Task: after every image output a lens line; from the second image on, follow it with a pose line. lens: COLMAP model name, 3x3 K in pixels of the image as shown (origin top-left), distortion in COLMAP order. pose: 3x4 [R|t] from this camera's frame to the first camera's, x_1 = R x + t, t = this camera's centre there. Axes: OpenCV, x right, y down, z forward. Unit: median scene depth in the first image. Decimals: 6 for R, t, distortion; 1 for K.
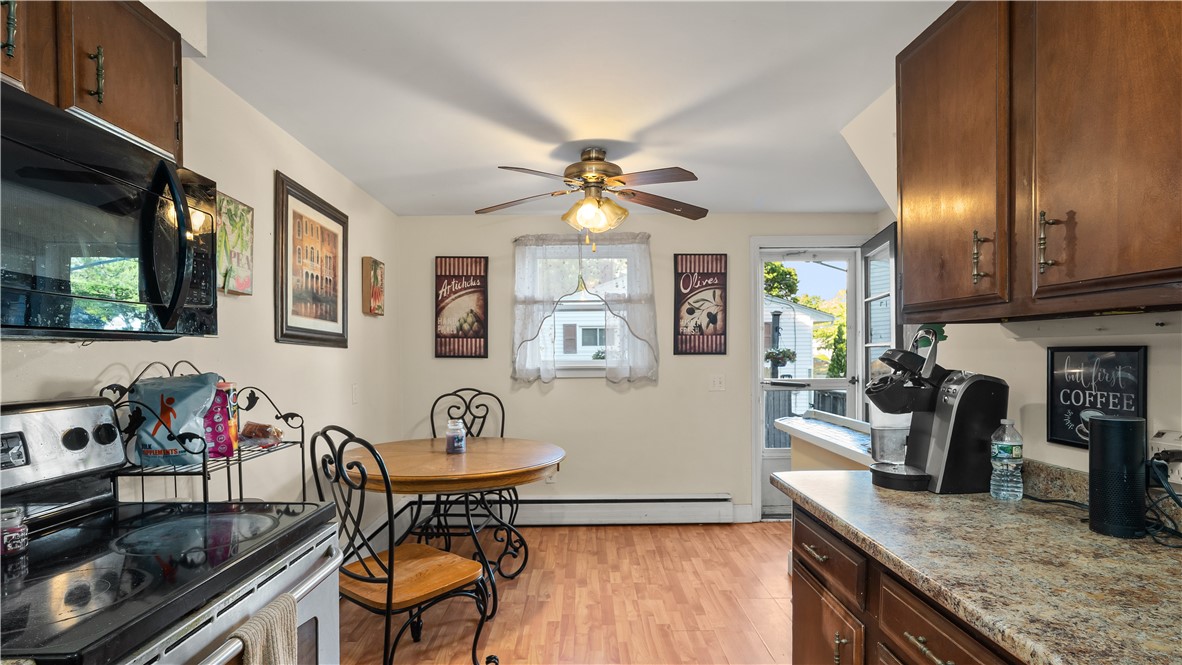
lens RADIAL K [[553.8, 0, 592.5], [0, 553.8, 363.3], [0, 0, 1]] dist [-0.007421, 0.001923]
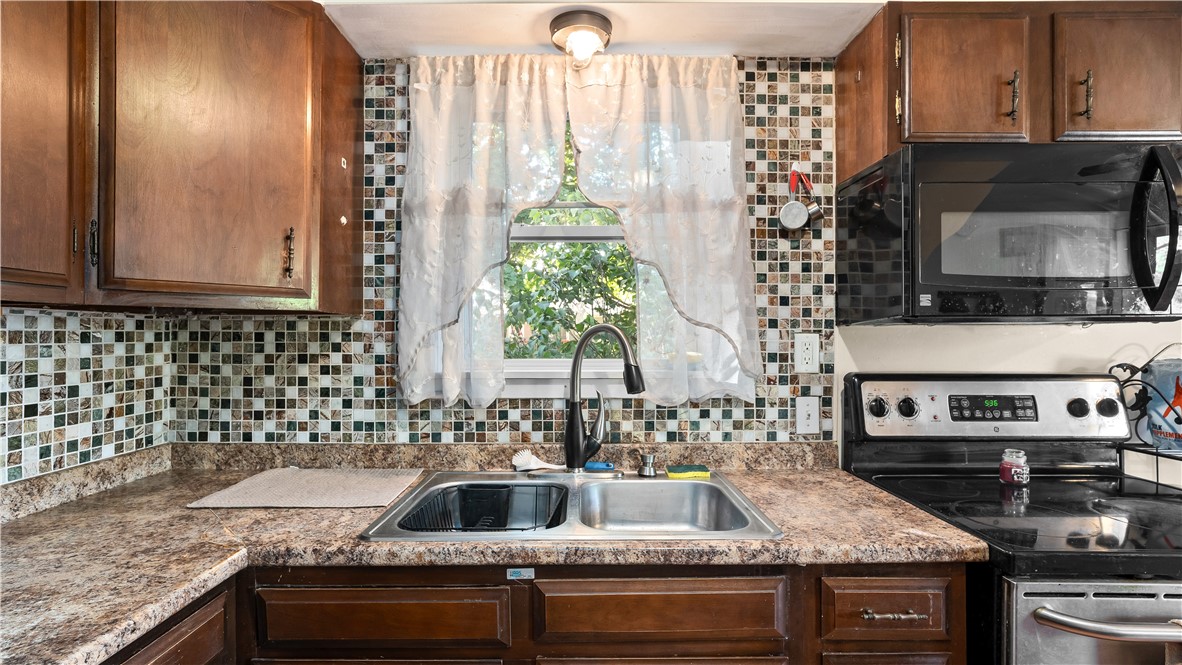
lens RADIAL K [[553.8, 0, 589.3], [0, 553.8, 336.9], [0, 0, 1]] dist [-0.007421, 0.001923]
pose [[-0.018429, -0.000529, -0.999830, 0.230587], [-0.012907, 0.999917, -0.000291, 0.000514], [0.999747, 0.012900, -0.018435, -0.020265]]
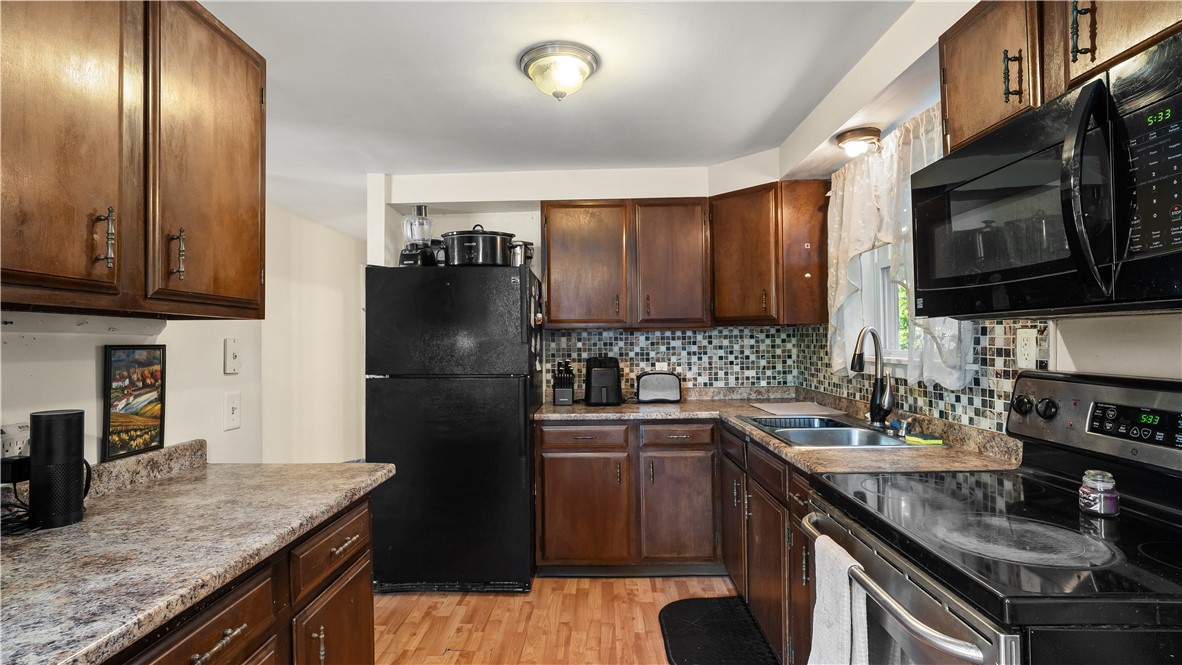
lens RADIAL K [[553.8, 0, 583.0], [0, 553.8, 336.4], [0, 0, 1]] dist [-0.007421, 0.001923]
pose [[-0.999046, 0.018031, 0.039765, -0.112692], [0.018382, 0.999795, 0.008484, -0.027700], [-0.039604, 0.009207, -0.999173, 1.835556]]
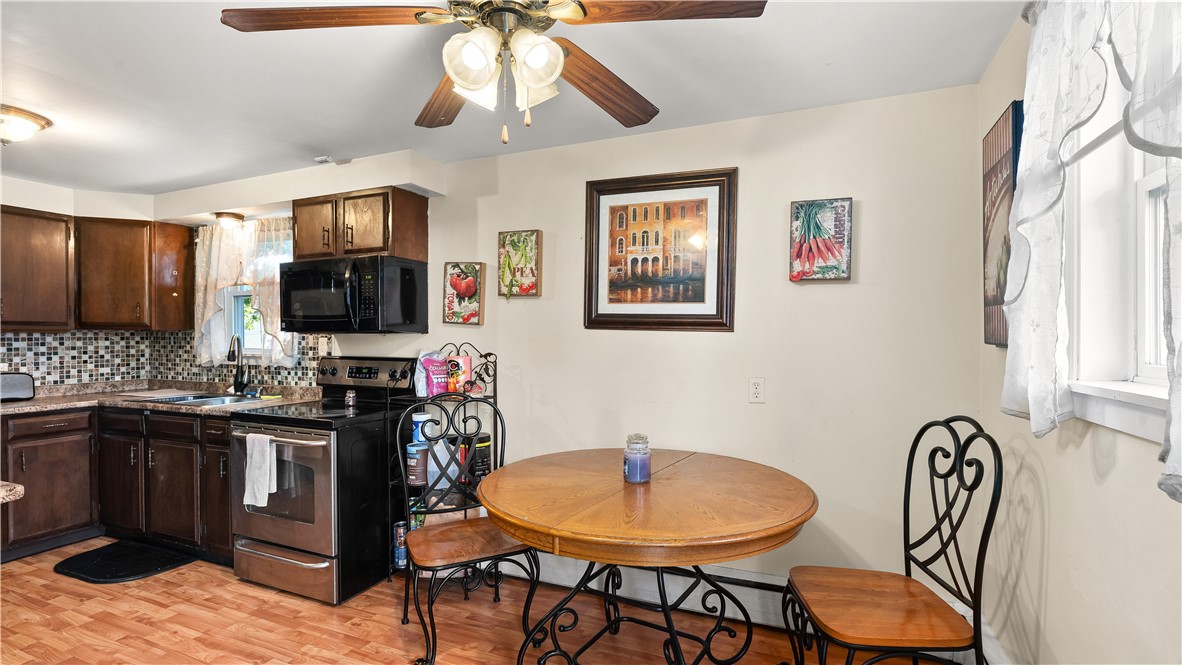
lens RADIAL K [[548.5, 0, 591.1], [0, 548.5, 340.9], [0, 0, 1]] dist [-0.013367, 0.000634]
pose [[-0.400599, 0.010484, -0.916194, 0.964530], [-0.012392, 0.999781, 0.016858, -0.064862], [0.916170, 0.018107, -0.400381, 2.937972]]
